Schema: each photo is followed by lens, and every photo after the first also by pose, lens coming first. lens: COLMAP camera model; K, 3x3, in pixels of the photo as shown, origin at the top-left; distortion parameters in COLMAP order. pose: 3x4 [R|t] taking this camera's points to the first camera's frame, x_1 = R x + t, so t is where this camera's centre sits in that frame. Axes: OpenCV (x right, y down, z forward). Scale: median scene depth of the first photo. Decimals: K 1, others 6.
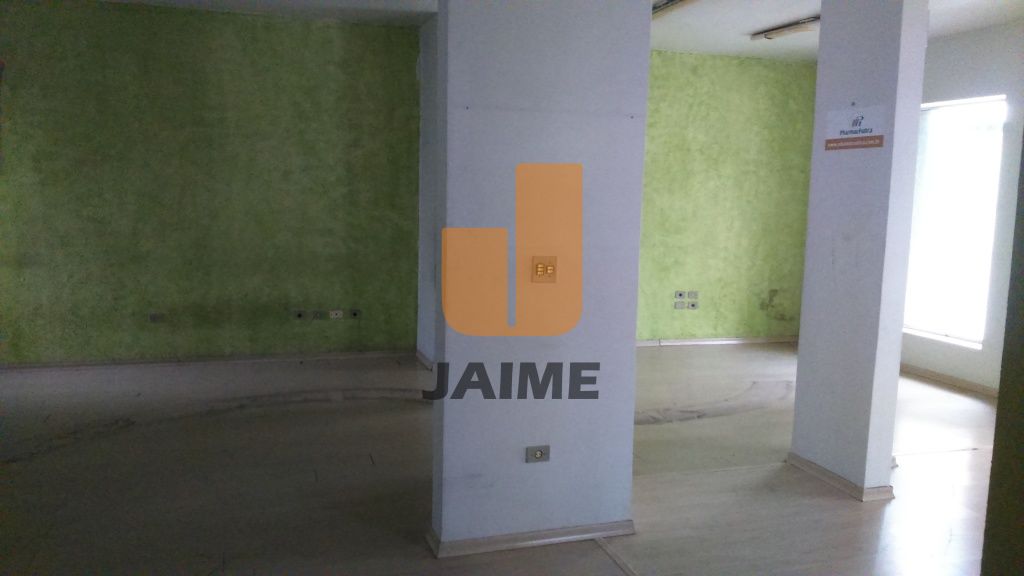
lens RADIAL K [[819.2, 0, 512.0], [0, 819.2, 288.0], [0, 0, 1]] dist [0.010382, 0.000032]
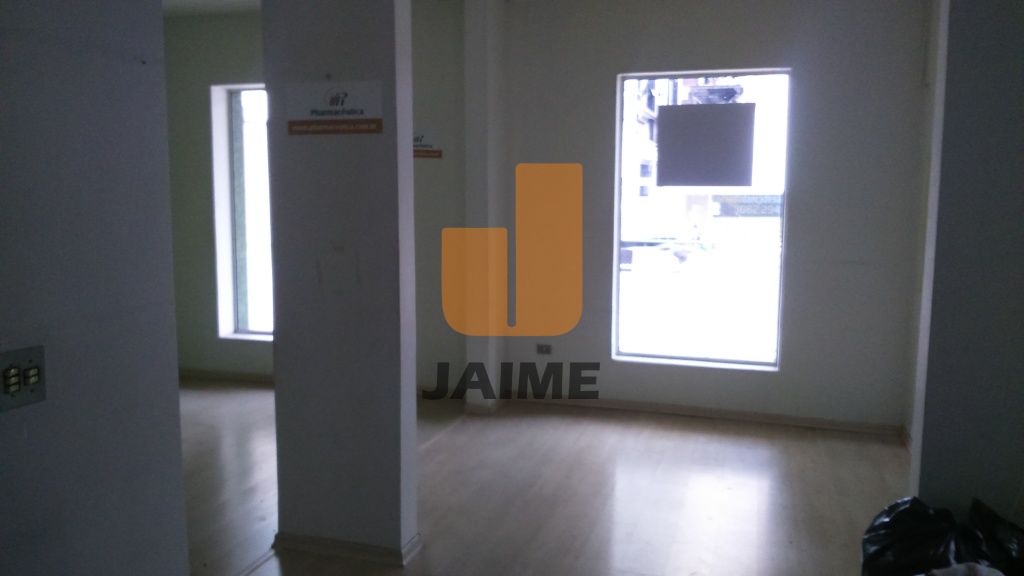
lens RADIAL K [[819.2, 0, 512.0], [0, 819.2, 288.0], [0, 0, 1]] dist [0.010382, 0.000032]
pose [[0.566869, -0.121158, 0.814850, -0.143224], [0.107893, 0.991525, 0.072369, -0.062728], [-0.816712, 0.046893, 0.575137, 0.420466]]
